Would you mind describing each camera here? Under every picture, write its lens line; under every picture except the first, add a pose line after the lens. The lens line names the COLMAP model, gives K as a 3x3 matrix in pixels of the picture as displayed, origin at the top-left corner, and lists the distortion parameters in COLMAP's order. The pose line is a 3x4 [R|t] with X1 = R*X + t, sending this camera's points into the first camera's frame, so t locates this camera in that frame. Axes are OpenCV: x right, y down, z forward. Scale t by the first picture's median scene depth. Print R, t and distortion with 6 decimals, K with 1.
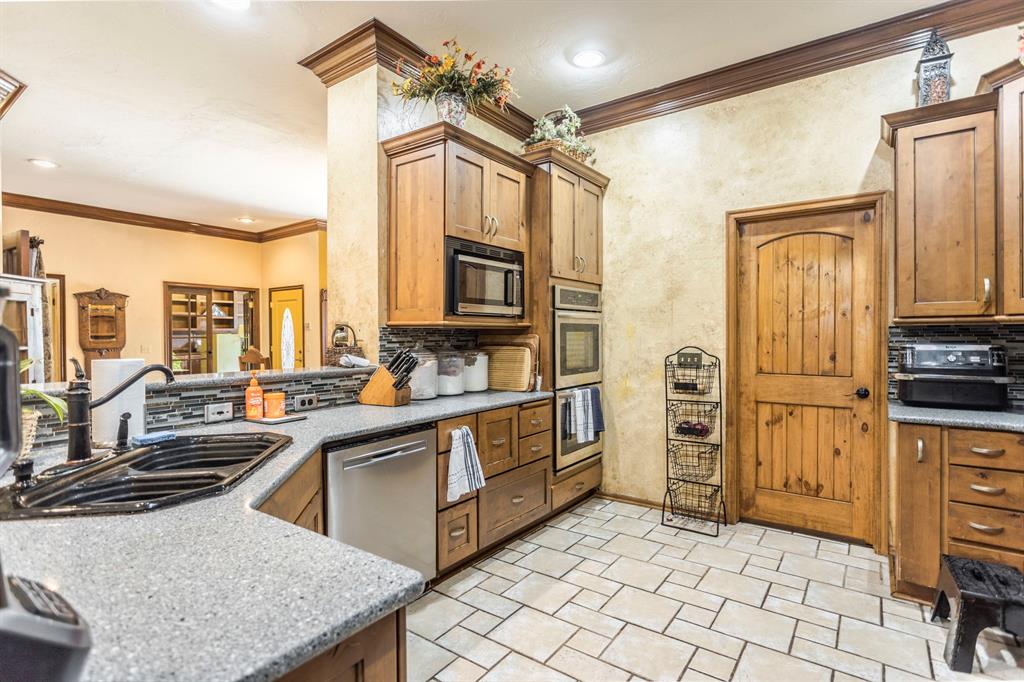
lens RADIAL K [[493.6, 0, 507.6], [0, 493.6, 341.0], [0, 0, 1]] dist [-0.011512, 0.002402]
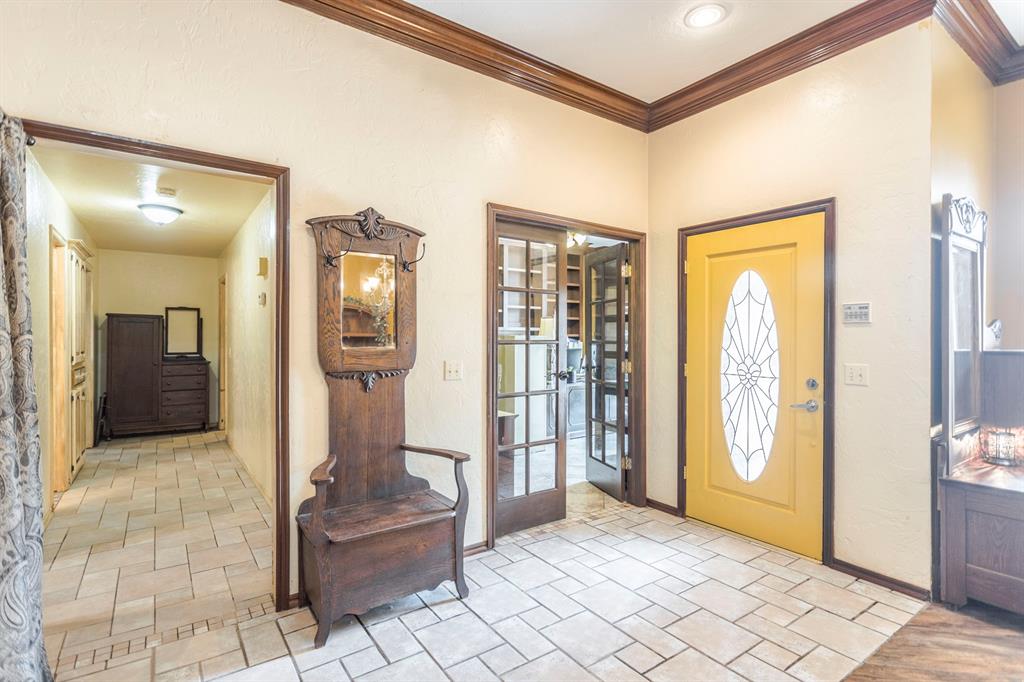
lens RADIAL K [[493.6, 0, 502.9], [0, 493.6, 342.8], [0, 0, 1]] dist [-0.011512, 0.002402]
pose [[0.950886, 0.005366, -0.309496, -1.293139], [-0.009398, 0.999889, -0.011538, -0.005131], [0.309399, 0.013880, 0.950831, 1.423268]]
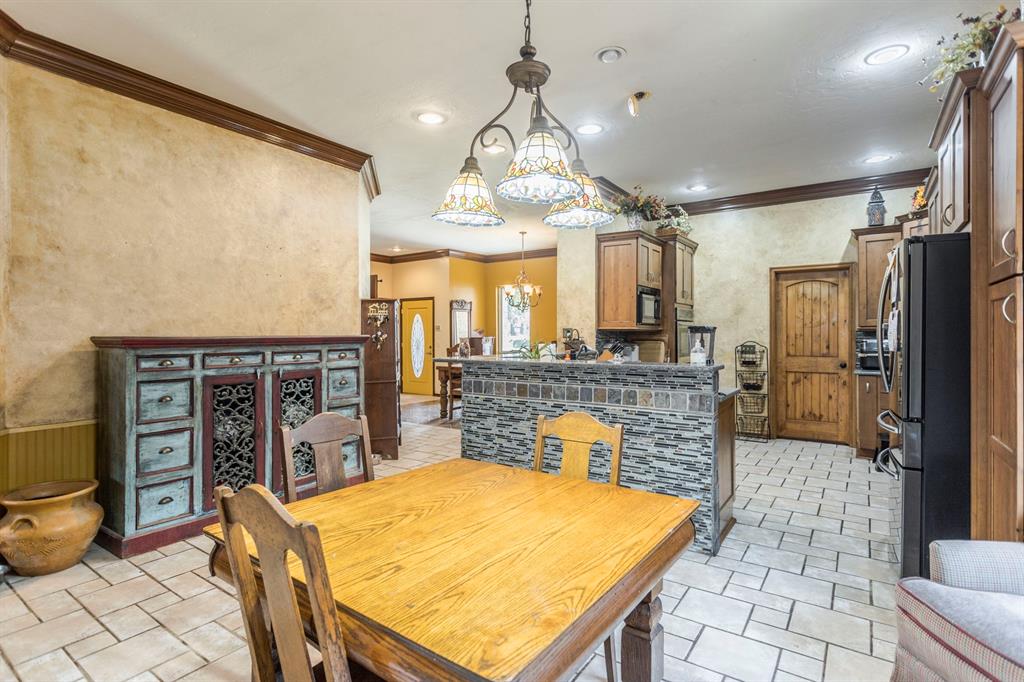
lens RADIAL K [[493.6, 0, 511.7], [0, 493.6, 335.4], [0, 0, 1]] dist [-0.011512, 0.002402]
pose [[0.999852, 0.003238, 0.016910, -0.548289], [-0.003031, 0.999920, -0.012251, 0.014635], [-0.016948, 0.012198, 0.999782, -0.814438]]
